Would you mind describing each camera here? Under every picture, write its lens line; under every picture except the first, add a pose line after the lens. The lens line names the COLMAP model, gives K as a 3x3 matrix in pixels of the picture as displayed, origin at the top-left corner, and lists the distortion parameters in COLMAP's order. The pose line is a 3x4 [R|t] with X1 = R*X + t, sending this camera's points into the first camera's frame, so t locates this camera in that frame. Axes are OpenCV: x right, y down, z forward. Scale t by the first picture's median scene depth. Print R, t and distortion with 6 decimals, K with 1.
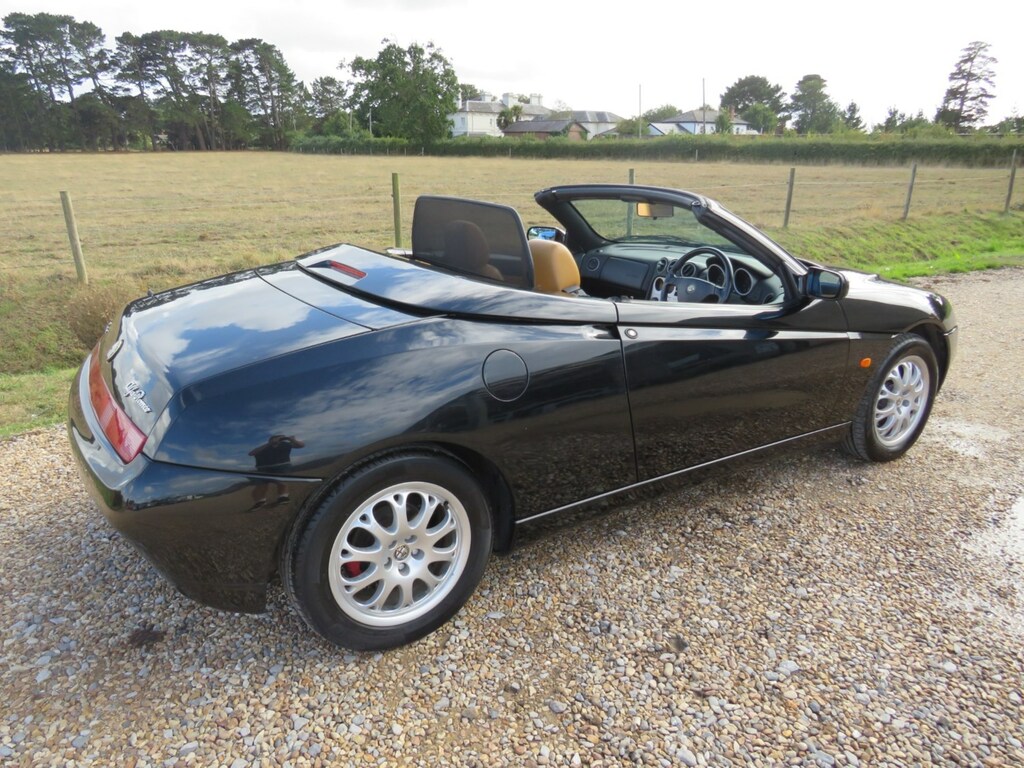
lens RADIAL K [[728.9, 0, 487.8], [0, 728.9, 371.9], [0, 0, 1]] dist [-0.032373, 0.013785]
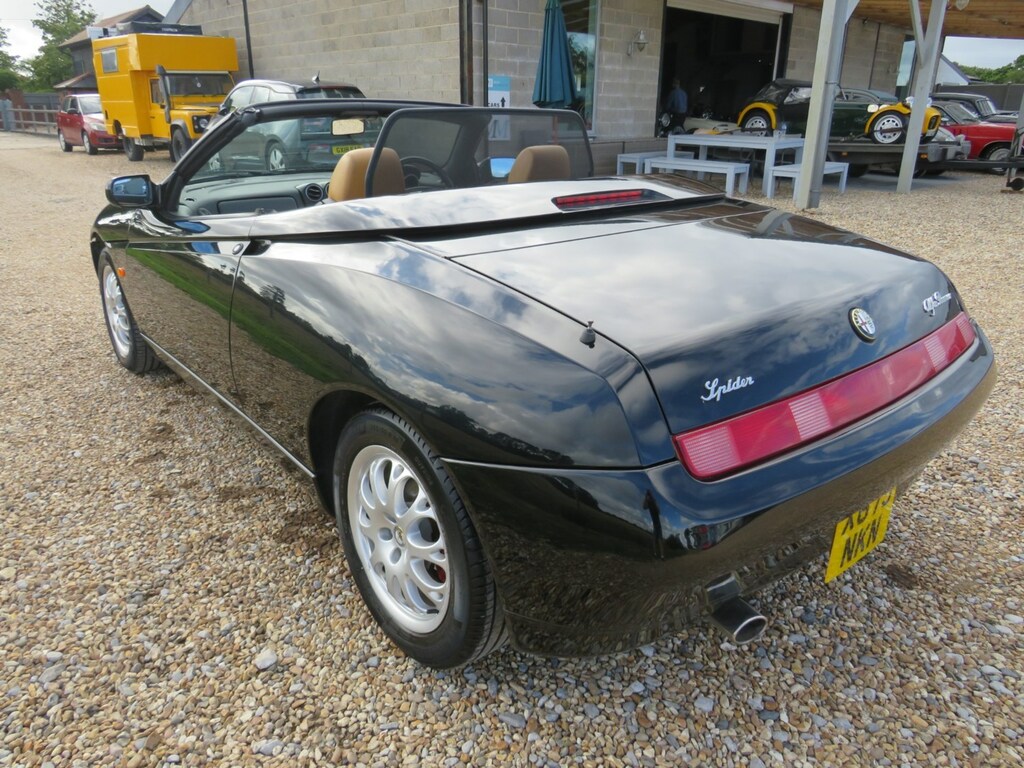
lens RADIAL K [[728.9, 0, 508.9], [0, 728.9, 368.4], [0, 0, 1]] dist [-0.032373, 0.013785]
pose [[-0.153575, -0.333347, 0.930212, -0.934819], [0.278683, 0.888554, 0.364428, -0.280362], [-0.948024, 0.315202, -0.043562, 1.142282]]
